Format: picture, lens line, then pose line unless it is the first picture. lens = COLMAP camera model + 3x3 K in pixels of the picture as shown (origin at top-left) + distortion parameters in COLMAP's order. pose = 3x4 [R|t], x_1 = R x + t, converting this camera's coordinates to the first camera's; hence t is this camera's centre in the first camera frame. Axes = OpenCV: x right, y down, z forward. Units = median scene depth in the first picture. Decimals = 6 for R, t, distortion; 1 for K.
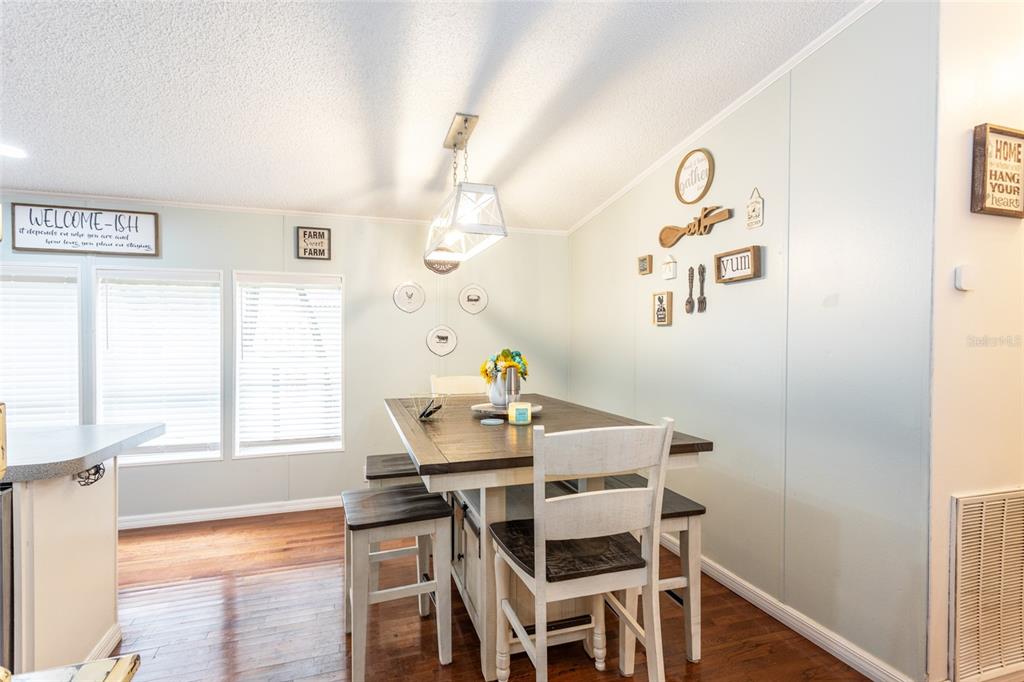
lens RADIAL K [[483.8, 0, 511.9], [0, 483.8, 338.9], [0, 0, 1]] dist [0.008932, 0.000095]
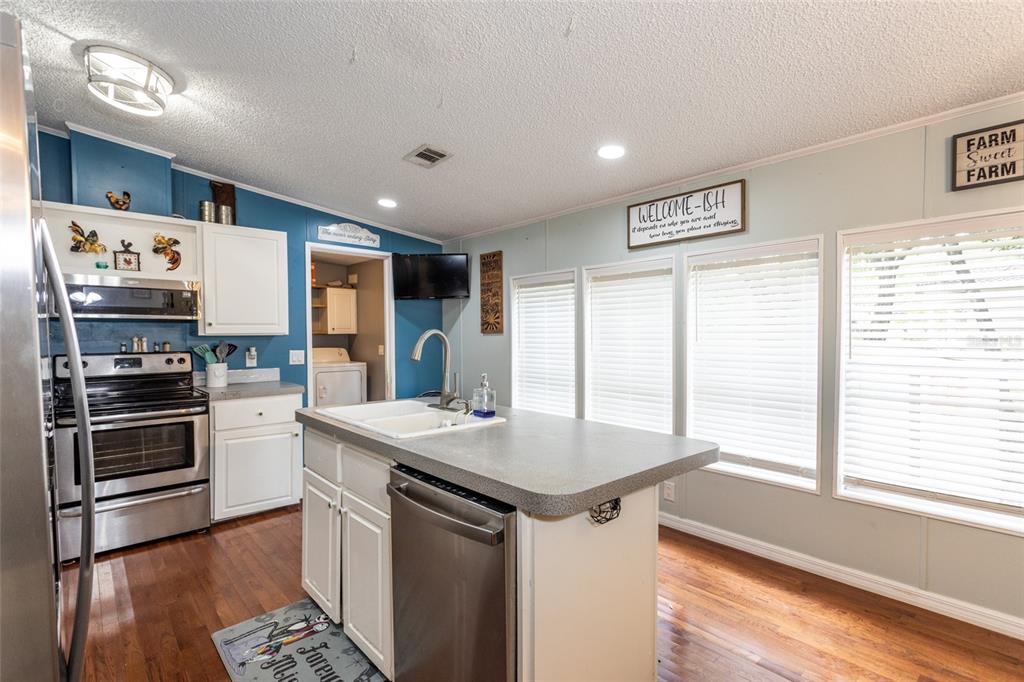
lens RADIAL K [[483.8, 0, 505.0], [0, 483.8, 344.3], [0, 0, 1]] dist [0.008932, 0.000095]
pose [[0.389613, 0.024331, -0.920657, -0.118661], [0.012456, 0.999420, 0.031684, -0.006715], [0.920894, -0.023812, 0.389084, 0.301394]]
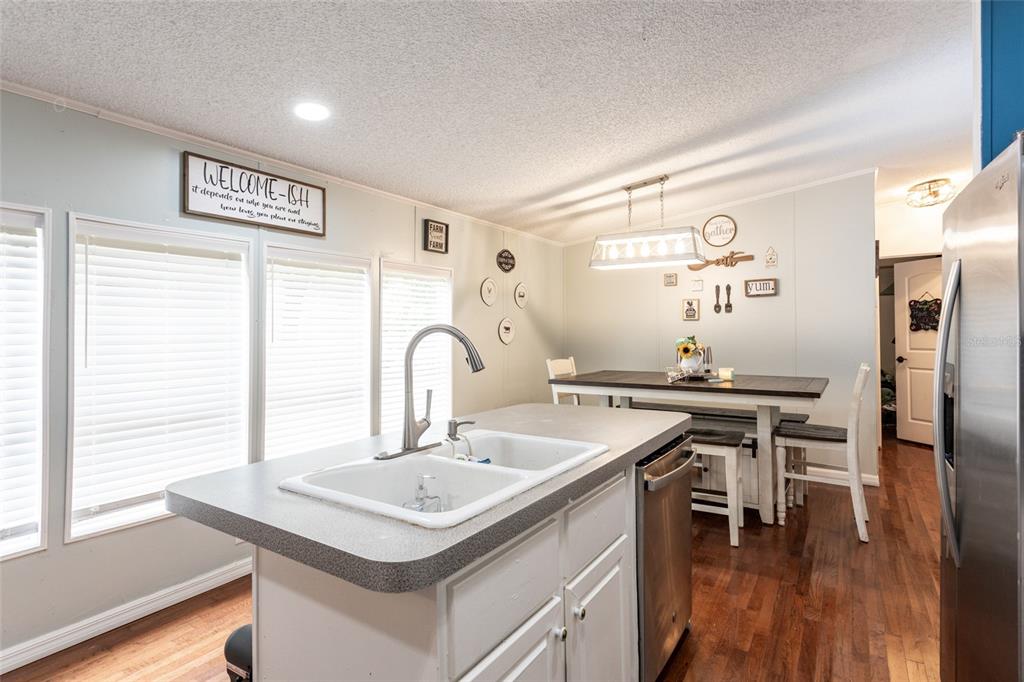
lens RADIAL K [[483.8, 0, 541.3], [0, 483.8, 308.9], [0, 0, 1]] dist [0.008932, 0.000095]
pose [[0.787327, 0.023135, 0.616102, -0.996165], [0.005012, 0.999023, -0.043919, 0.001688], [-0.616516, 0.037666, 0.786441, 0.071319]]
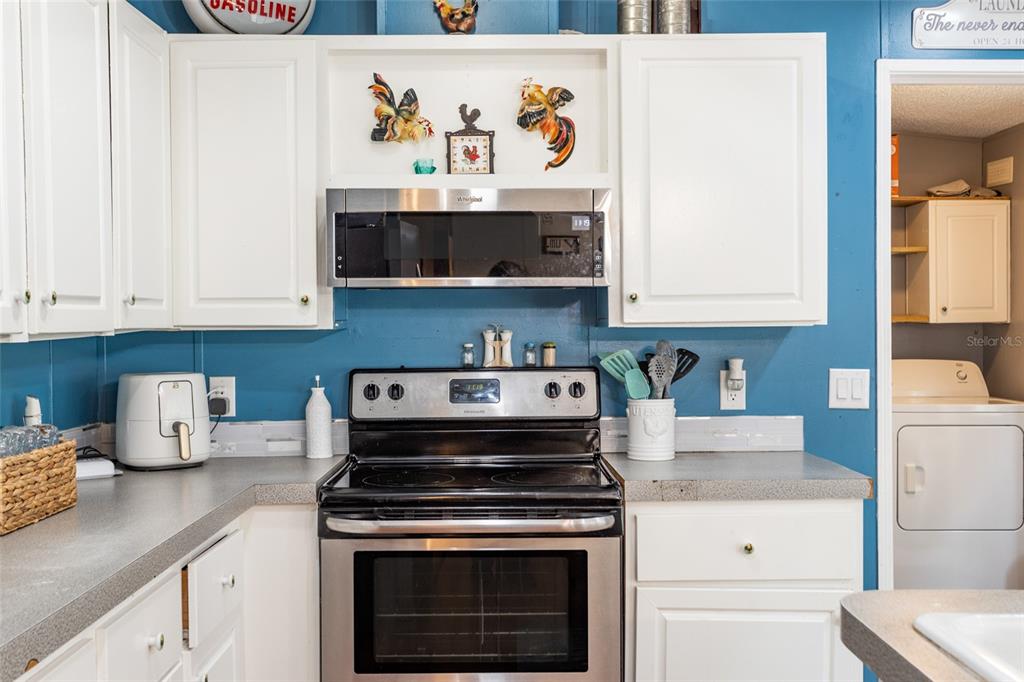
lens RADIAL K [[1057.6, 0, 511.3], [0, 1057.6, 349.5], [0, 0, 1]] dist [0.018824, 0.000000]
pose [[-0.308883, 0.027337, -0.950707, -0.463104], [0.018790, 0.999567, 0.022637, -0.003969], [0.950914, -0.010871, -0.309263, 0.298993]]
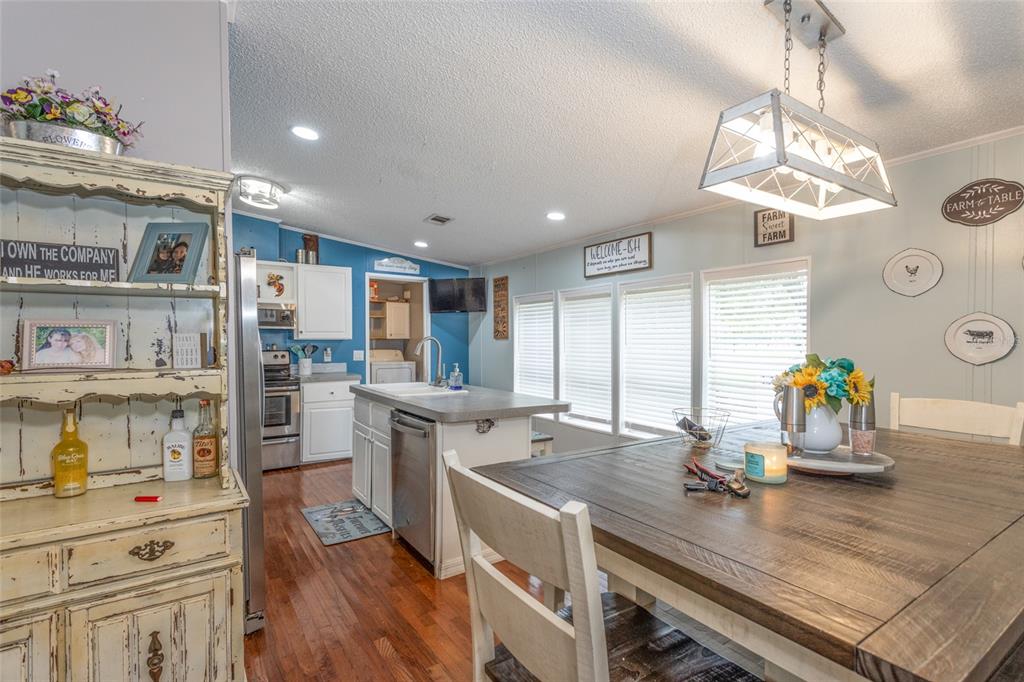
lens RADIAL K [[483.8, 0, 506.4], [0, 483.8, 344.5], [0, 0, 1]] dist [0.008932, 0.000095]
pose [[0.255336, 0.016147, -0.966718, 0.346595], [0.009087, 0.999776, 0.019099, -0.008108], [0.966810, -0.013661, 0.255132, 0.364050]]
